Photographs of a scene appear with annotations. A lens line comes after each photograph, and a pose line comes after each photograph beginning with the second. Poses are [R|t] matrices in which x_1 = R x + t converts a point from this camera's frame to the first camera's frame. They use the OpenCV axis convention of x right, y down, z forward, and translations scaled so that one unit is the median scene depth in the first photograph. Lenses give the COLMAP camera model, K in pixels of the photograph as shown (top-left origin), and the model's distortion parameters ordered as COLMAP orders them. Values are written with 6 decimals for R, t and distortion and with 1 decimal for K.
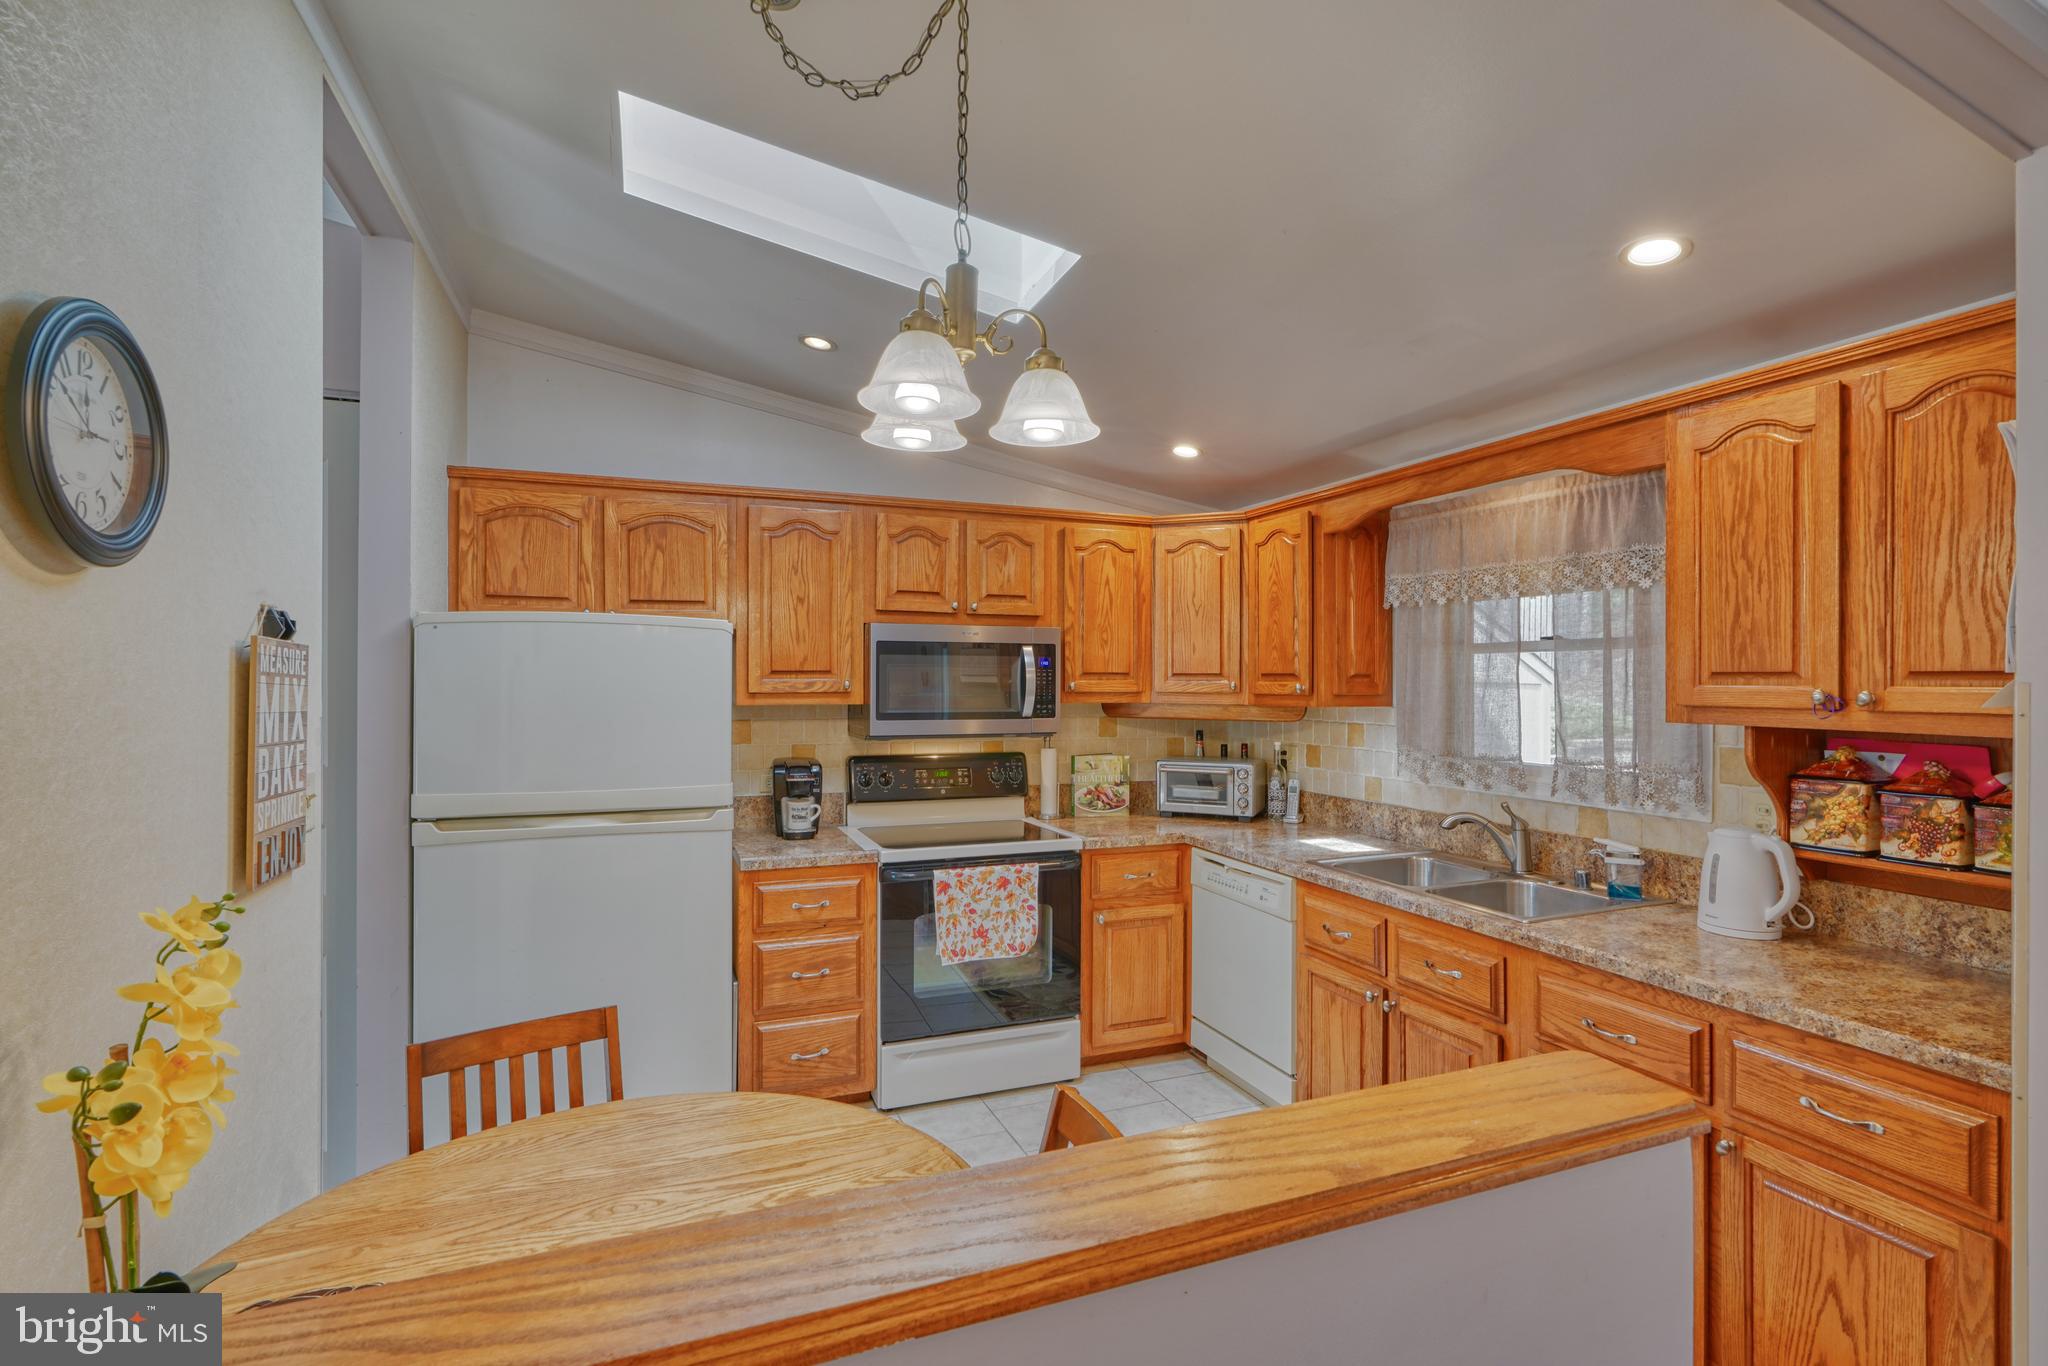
lens RADIAL K [[927.0, 0, 1014.5], [0, 927.0, 679.6], [0, 0, 1]] dist [-0.013242, 0.004392]
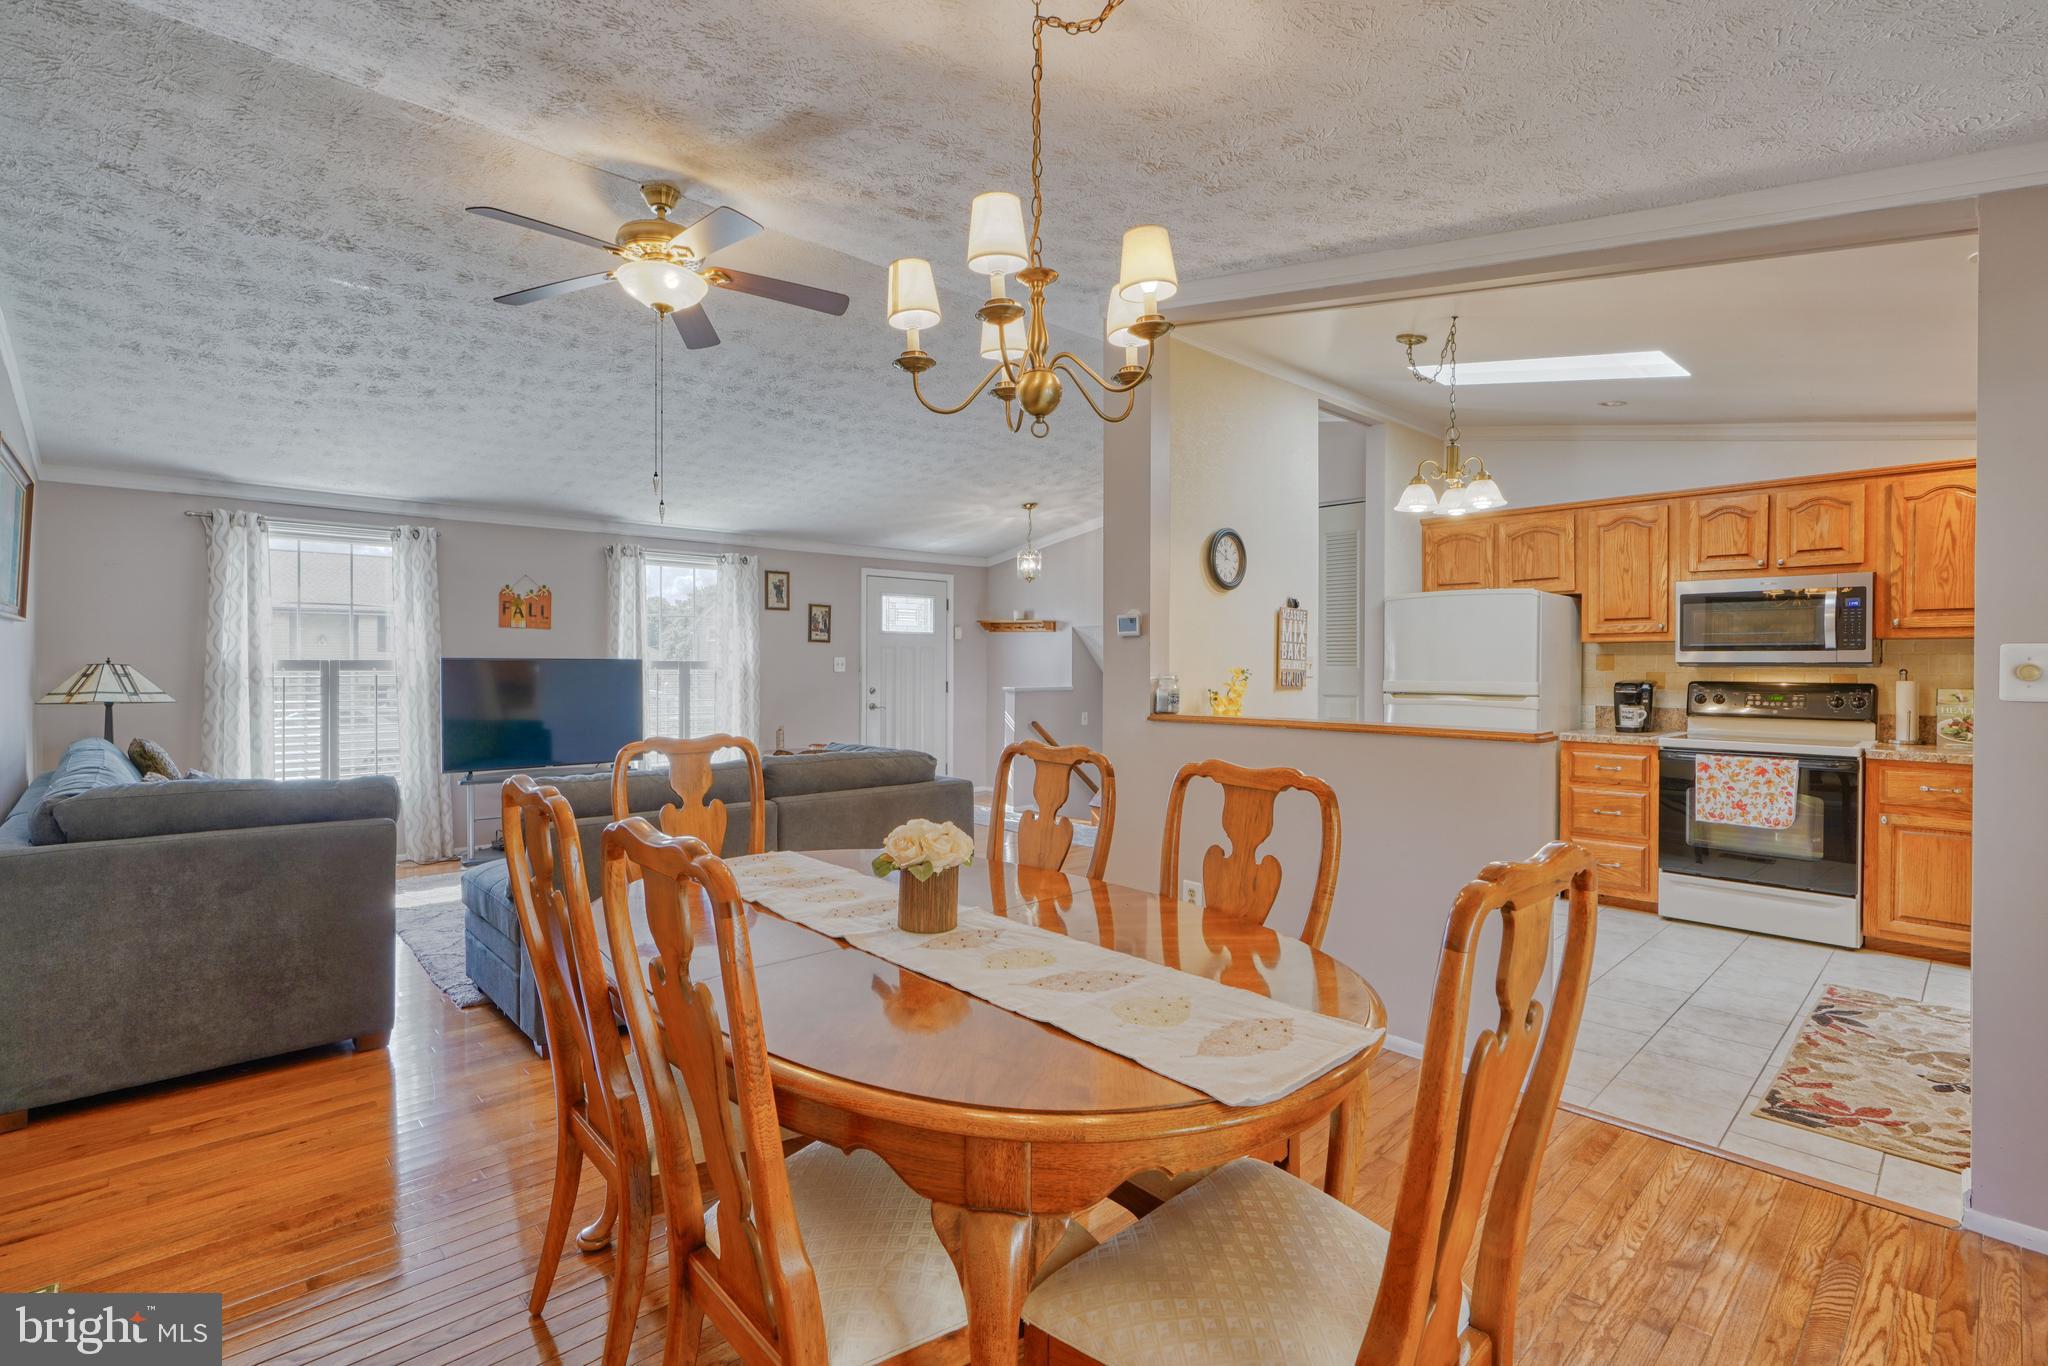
lens RADIAL K [[927.0, 0, 1019.7], [0, 927.0, 674.2], [0, 0, 1]] dist [-0.013242, 0.004392]
pose [[0.369112, 0.007784, -0.929352, 0.779740], [-0.003018, 0.999970, 0.007176, 0.072132], [0.929380, 0.000156, 0.369124, -0.444298]]
